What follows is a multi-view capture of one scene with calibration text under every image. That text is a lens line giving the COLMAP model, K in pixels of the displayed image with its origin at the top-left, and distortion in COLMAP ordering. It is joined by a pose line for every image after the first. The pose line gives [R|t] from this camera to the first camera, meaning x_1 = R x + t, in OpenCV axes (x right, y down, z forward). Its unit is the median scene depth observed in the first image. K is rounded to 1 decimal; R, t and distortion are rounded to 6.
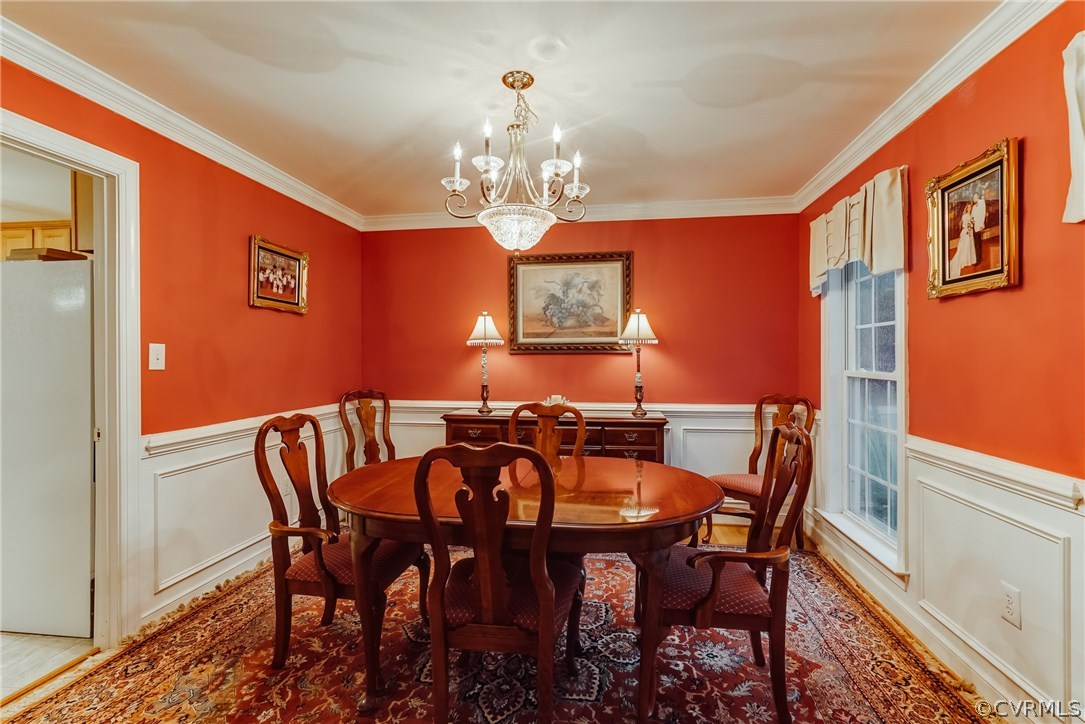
lens RADIAL K [[491.7, 0, 541.8], [0, 491.7, 359.3], [0, 0, 1]] dist [0.011878, 0.000656]
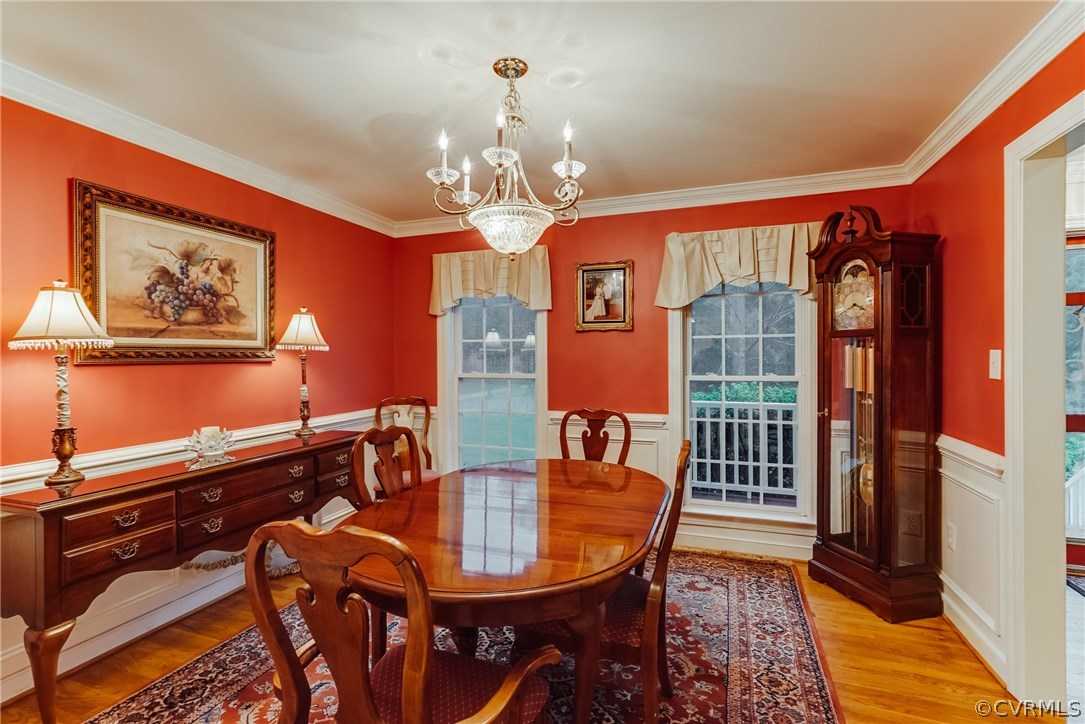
lens RADIAL K [[491.7, 0, 541.8], [0, 491.7, 359.3], [0, 0, 1]] dist [0.011878, 0.000656]
pose [[0.192533, -0.007750, 0.981260, -0.518436], [0.009582, 0.999936, 0.006018, -0.016456], [-0.981244, 0.008244, 0.192595, 0.424912]]
